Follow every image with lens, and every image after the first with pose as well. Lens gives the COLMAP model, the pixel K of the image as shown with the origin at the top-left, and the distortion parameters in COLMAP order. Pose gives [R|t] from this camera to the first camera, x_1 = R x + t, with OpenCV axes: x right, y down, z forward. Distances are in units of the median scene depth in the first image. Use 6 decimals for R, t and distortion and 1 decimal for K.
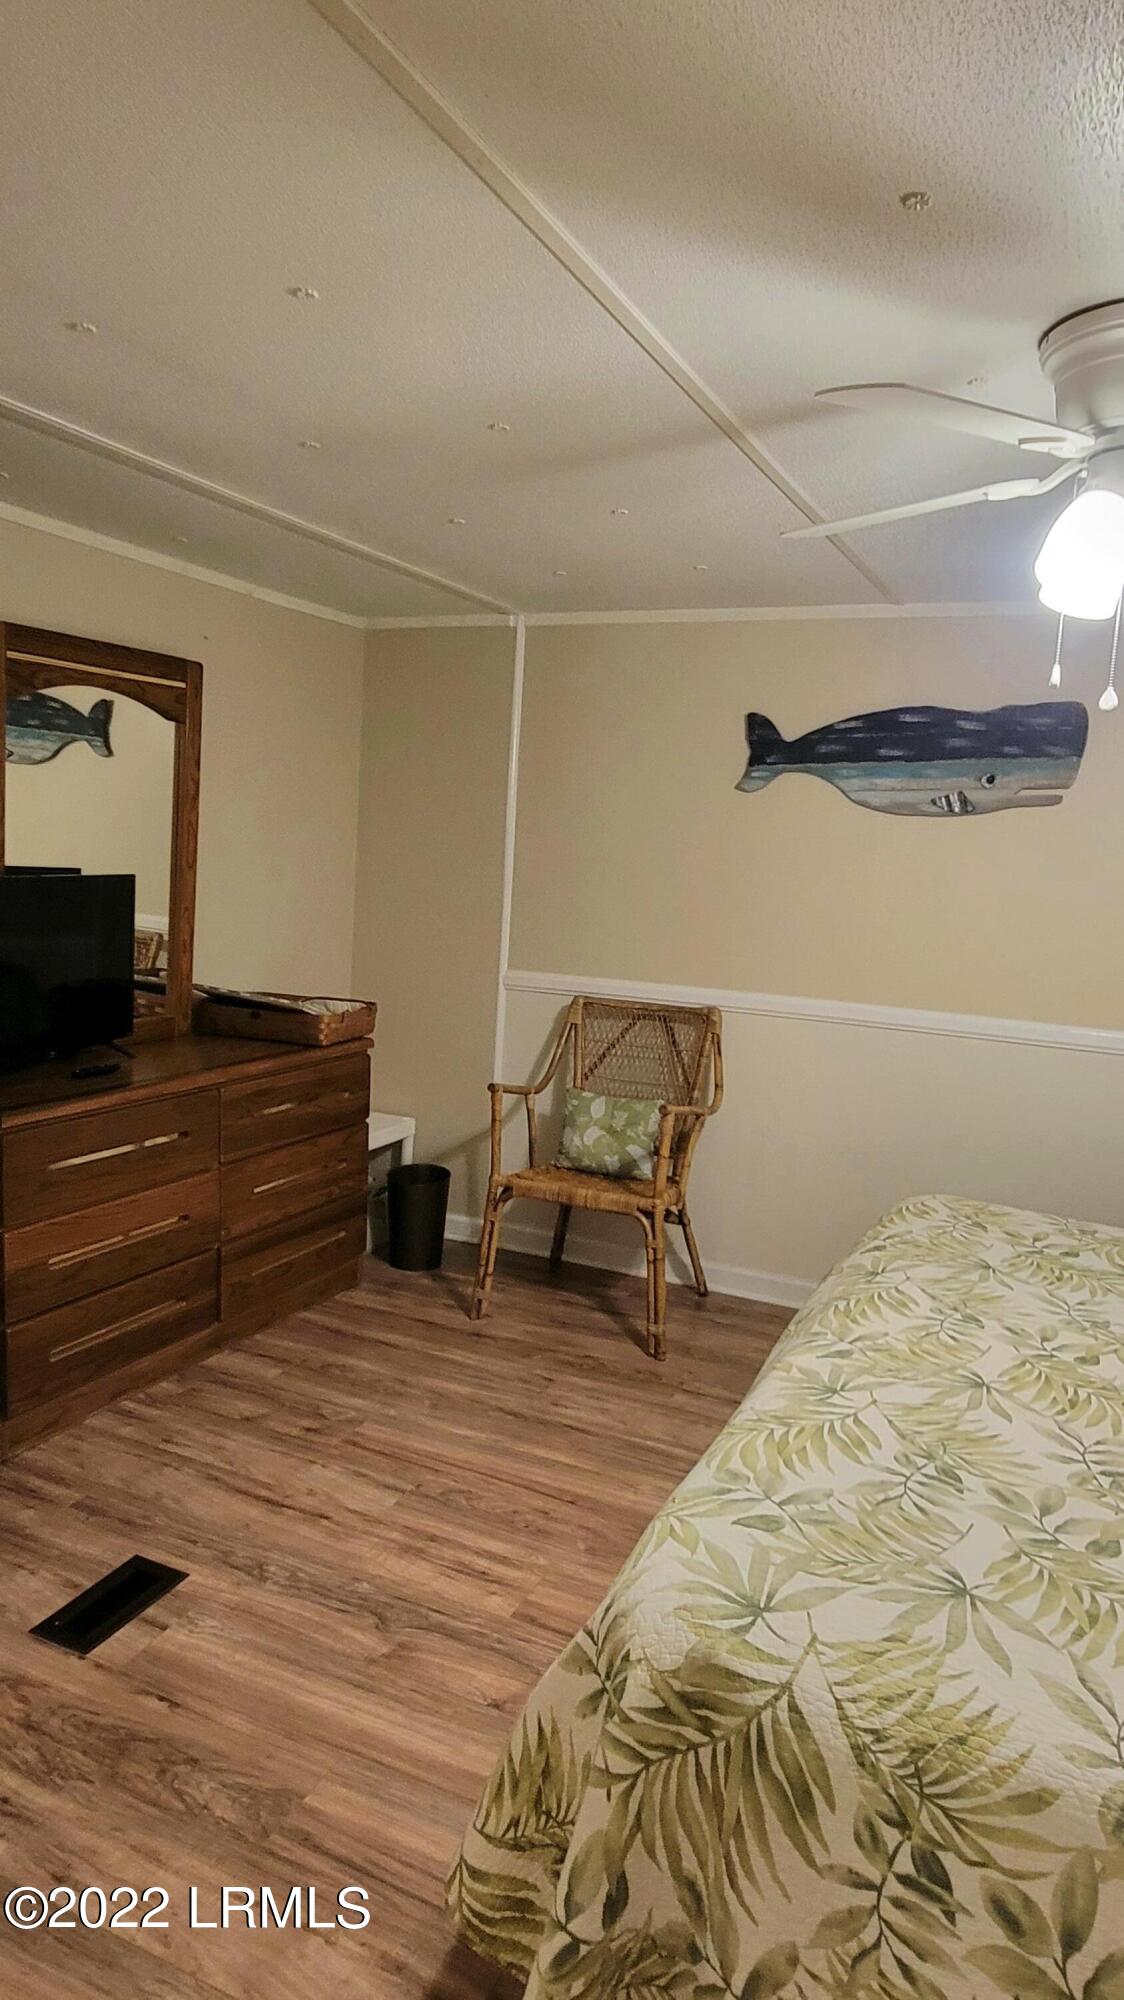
lens RADIAL K [[1259.7, 0, 561.1], [0, 1259.7, 998.4], [0, 0, 1]] dist [-0.001878, 0.000740]
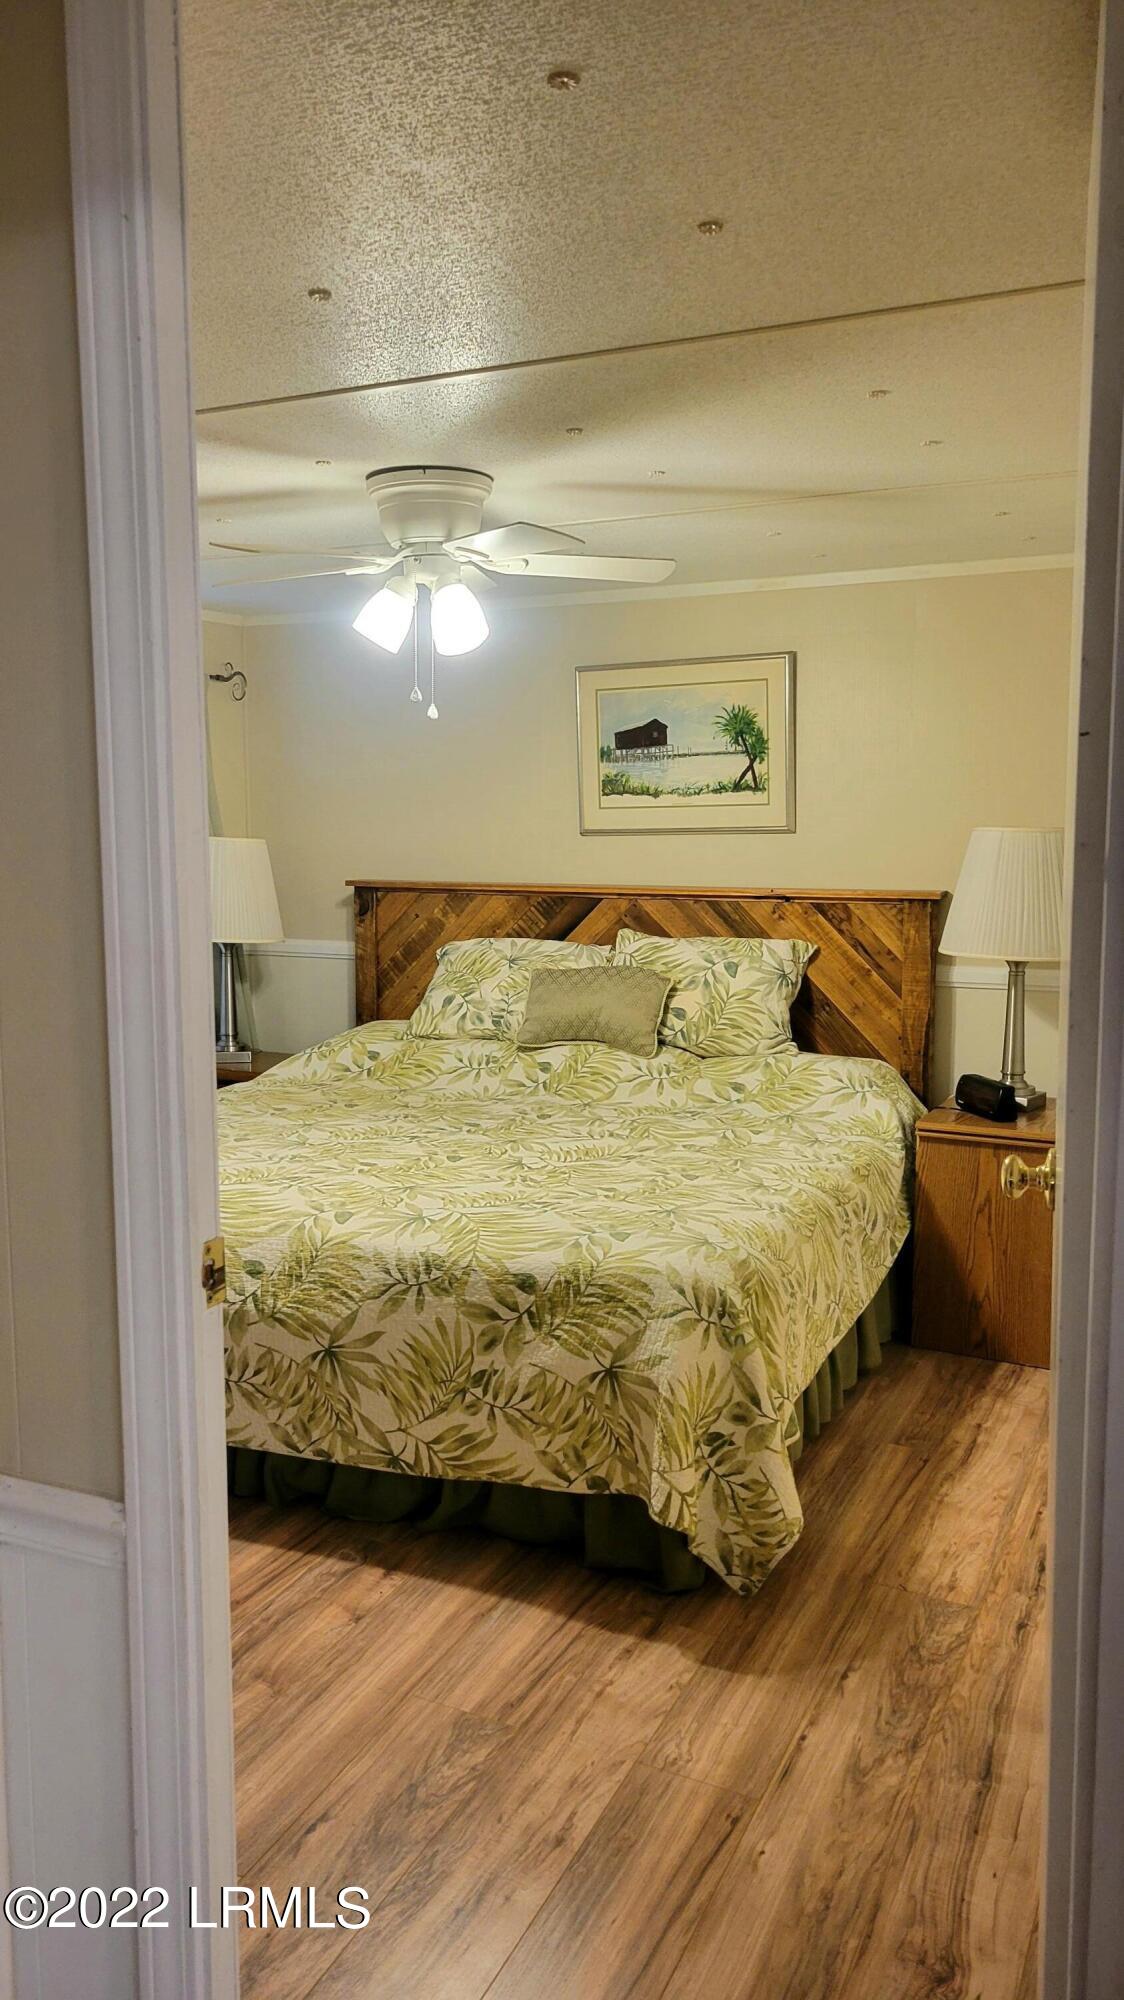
lens RADIAL K [[1549.3, 0, 561.3], [0, 1549.3, 998.4], [0, 0, 1]] dist [0.004976, 0.001577]
pose [[-0.012701, -0.177738, 0.983996, -1.565750], [0.125295, 0.976036, 0.177918, -0.222057], [-0.992038, 0.125549, 0.009873, 0.906478]]
